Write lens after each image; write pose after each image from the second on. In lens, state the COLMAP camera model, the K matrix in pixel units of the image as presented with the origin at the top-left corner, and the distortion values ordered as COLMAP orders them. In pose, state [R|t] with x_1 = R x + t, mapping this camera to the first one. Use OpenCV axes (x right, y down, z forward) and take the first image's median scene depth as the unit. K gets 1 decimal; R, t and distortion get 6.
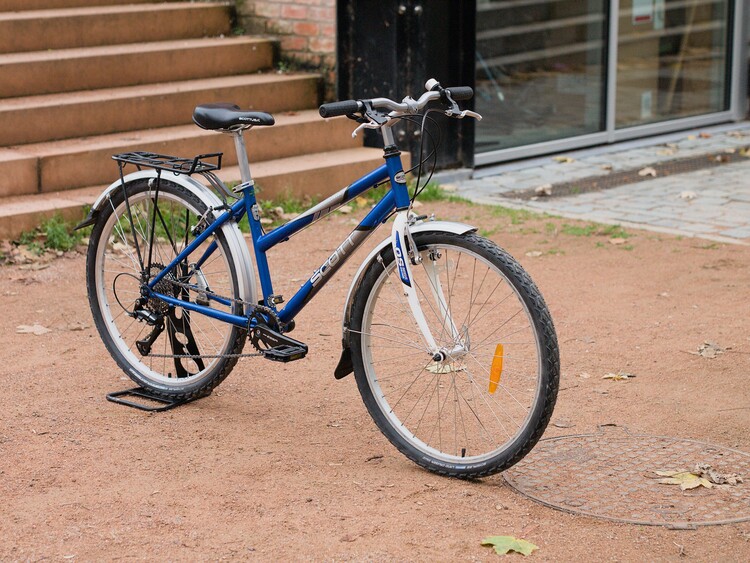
lens RADIAL K [[1981.6, 0, 375.0], [0, 1981.6, 281.5], [0, 0, 1]] dist [0.124459, 0.365397]
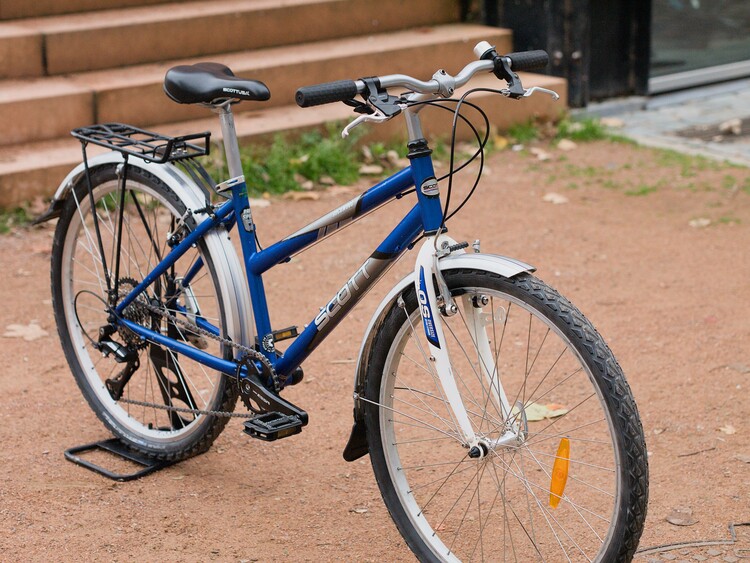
lens RADIAL K [[1981.6, 0, 375.0], [0, 1981.6, 281.5], [0, 0, 1]] dist [0.124459, 0.365397]
pose [[0.992052, 0.025186, -0.123286, 0.072853], [-0.017050, 0.997633, 0.066611, -0.059839], [0.124671, -0.063980, 0.990133, 0.288034]]
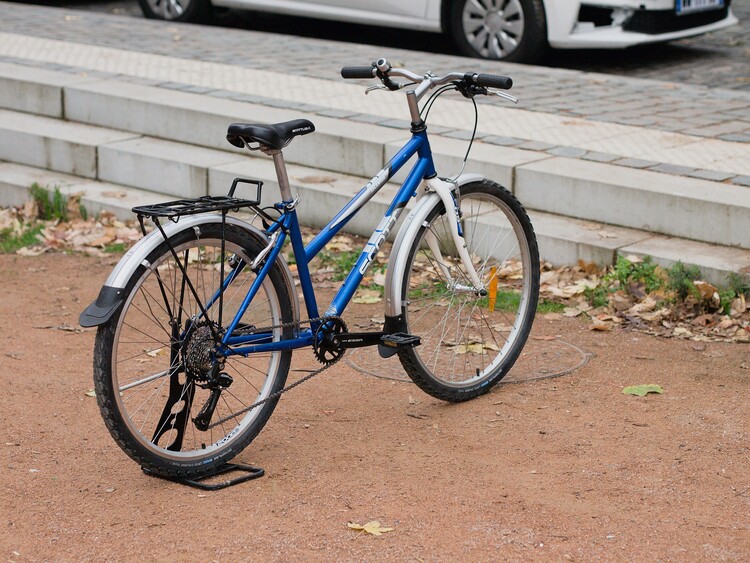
lens RADIAL K [[1981.6, 0, 375.0], [0, 1981.6, 281.5], [0, 0, 1]] dist [0.124459, 0.365397]
pose [[0.078371, -0.222184, 0.971850, -0.974961], [0.219273, 0.954817, 0.200608, -0.189517], [-0.972511, 0.197379, 0.123548, 0.833337]]
